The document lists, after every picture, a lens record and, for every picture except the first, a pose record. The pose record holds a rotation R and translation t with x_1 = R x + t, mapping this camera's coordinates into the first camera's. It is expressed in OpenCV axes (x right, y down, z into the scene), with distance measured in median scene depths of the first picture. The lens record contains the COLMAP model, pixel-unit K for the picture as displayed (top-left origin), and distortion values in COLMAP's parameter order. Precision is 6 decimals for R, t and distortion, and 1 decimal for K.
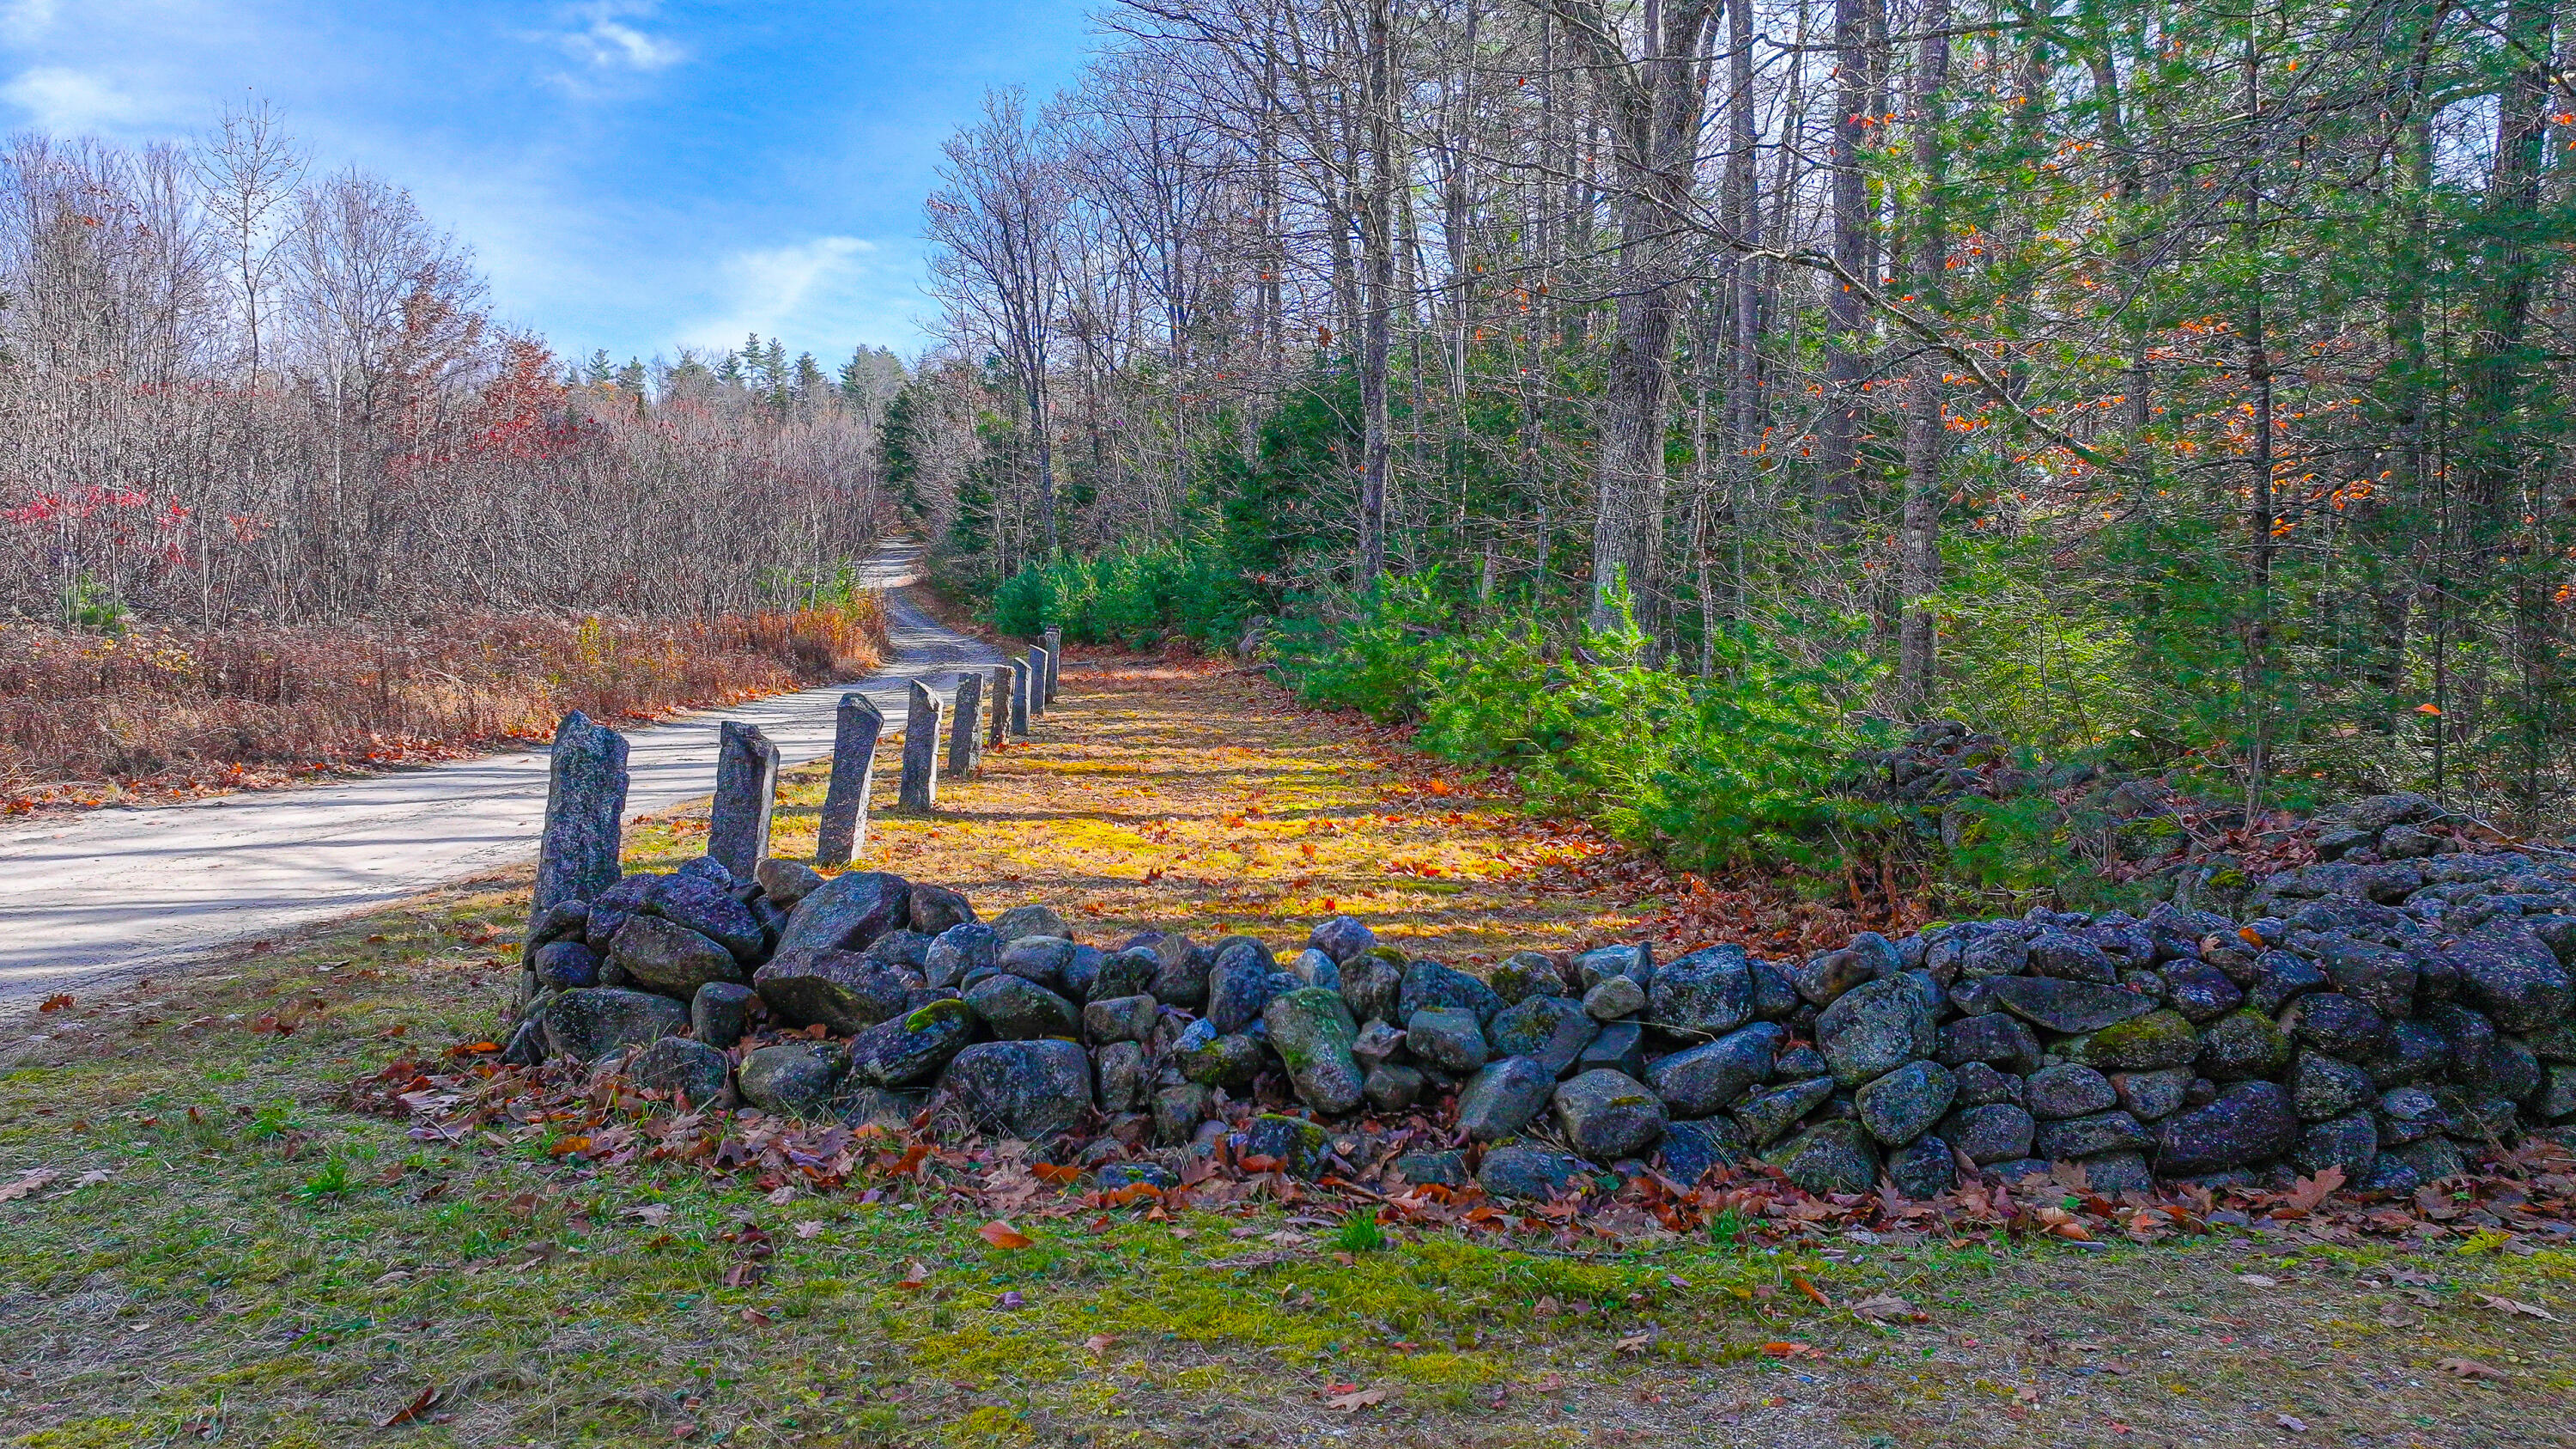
lens RADIAL K [[1826.2, 0, 1285.4], [0, 1826.2, 716.8], [0, 0, 1]] dist [0.006066, 0.004360]
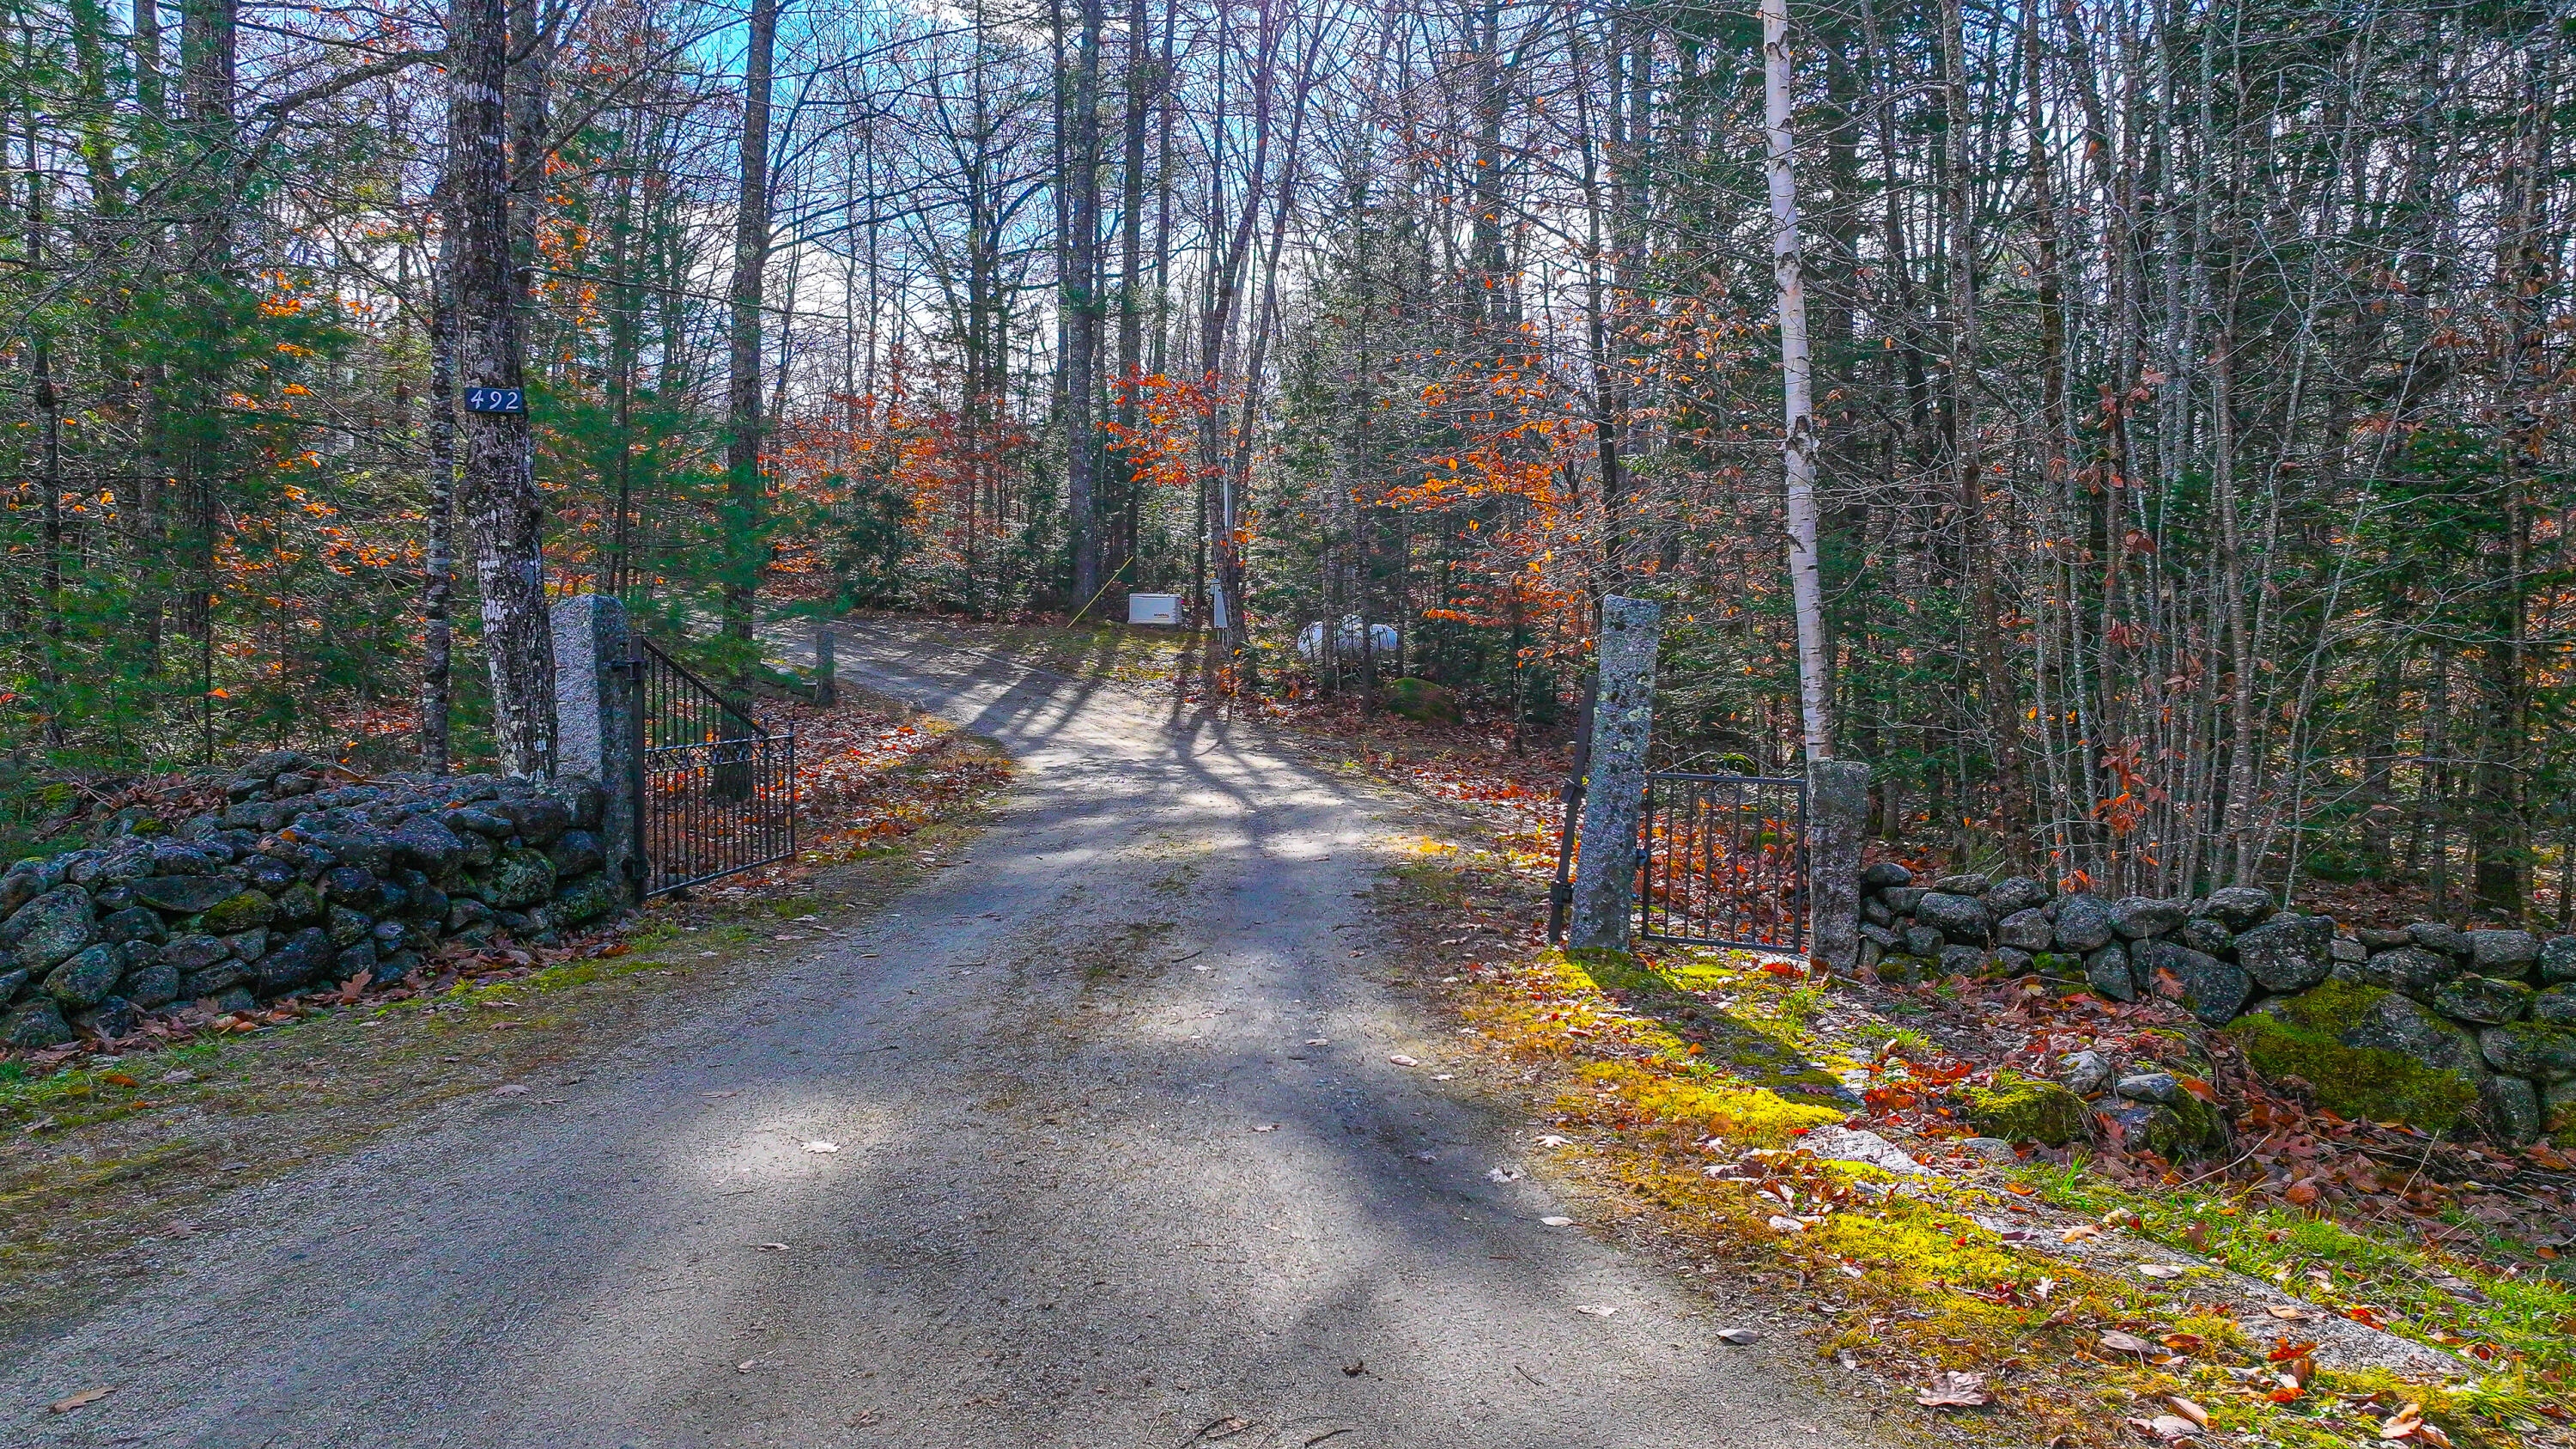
lens RADIAL K [[1826.2, 0, 1287.0], [0, 1826.2, 718.8], [0, 0, 1]] dist [0.006066, 0.004360]
pose [[0.378283, -0.024560, 0.925364, -0.567886], [0.022150, 0.999602, 0.017476, 0.015677], [-0.925425, 0.013886, 0.378677, -0.336245]]
